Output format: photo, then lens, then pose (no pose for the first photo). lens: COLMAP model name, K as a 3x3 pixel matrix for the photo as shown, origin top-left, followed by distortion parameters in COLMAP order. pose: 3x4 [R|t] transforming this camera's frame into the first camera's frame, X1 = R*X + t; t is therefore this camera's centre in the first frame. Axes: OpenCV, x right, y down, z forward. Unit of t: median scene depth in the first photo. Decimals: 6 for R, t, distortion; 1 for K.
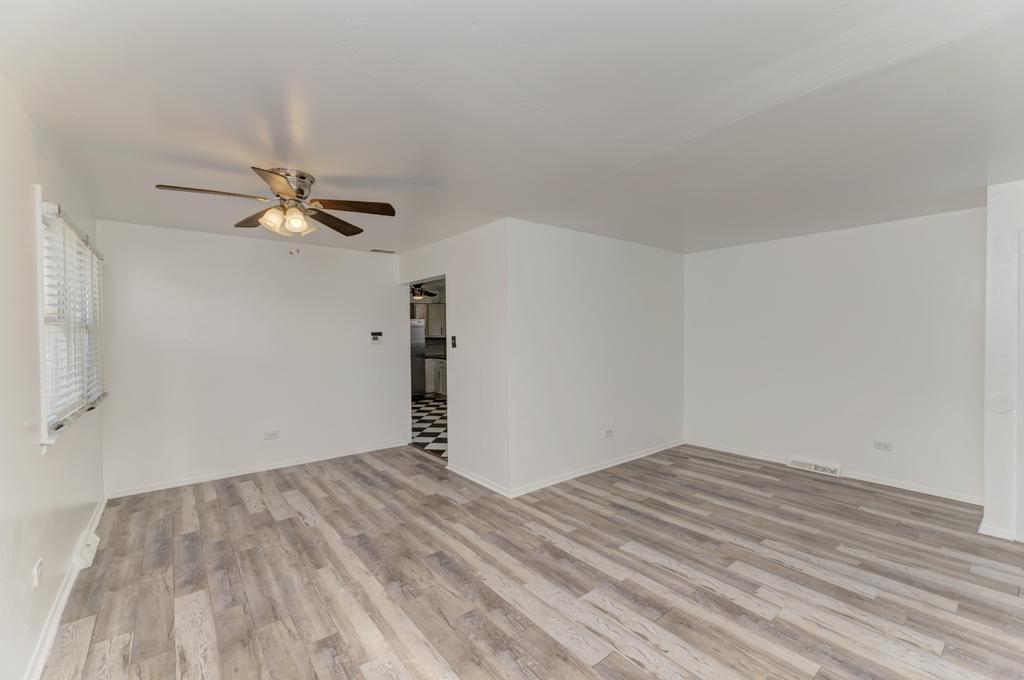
lens RADIAL K [[429.8, 0, 513.4], [0, 429.8, 343.1], [0, 0, 1]] dist [0.010514, -0.000453]
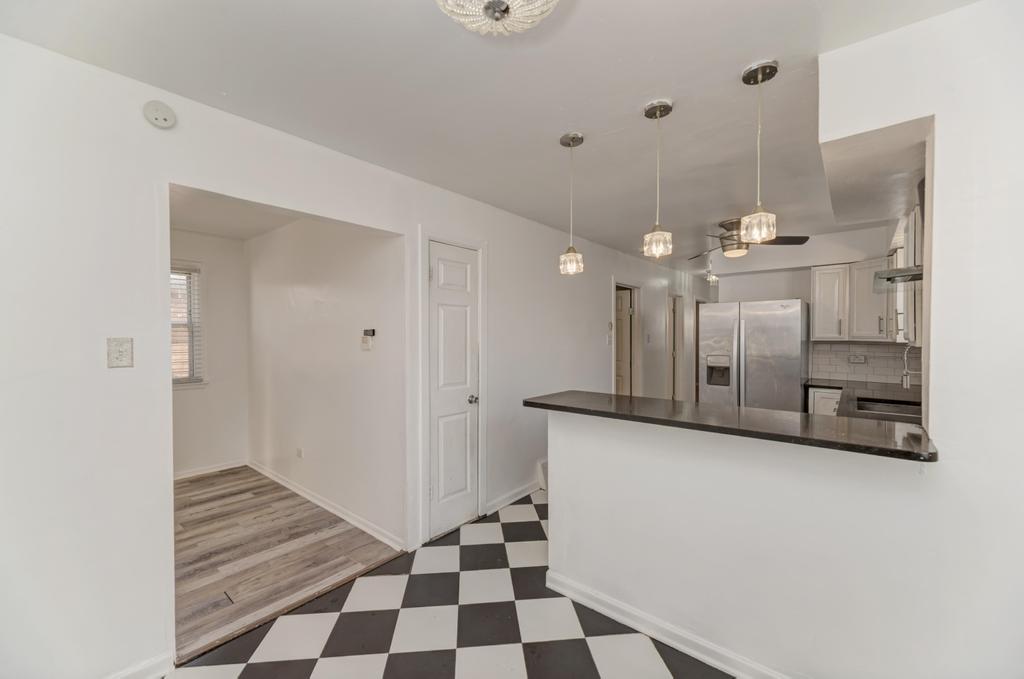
lens RADIAL K [[416.7, 0, 513.8], [0, 416.7, 339.1], [0, 0, 1]] dist [0.011029, -0.000017]
pose [[0.192775, 0.021475, -0.981008, 0.265836], [-0.024671, 0.999551, 0.017033, -0.024610], [0.980933, 0.020919, 0.193218, 1.077502]]
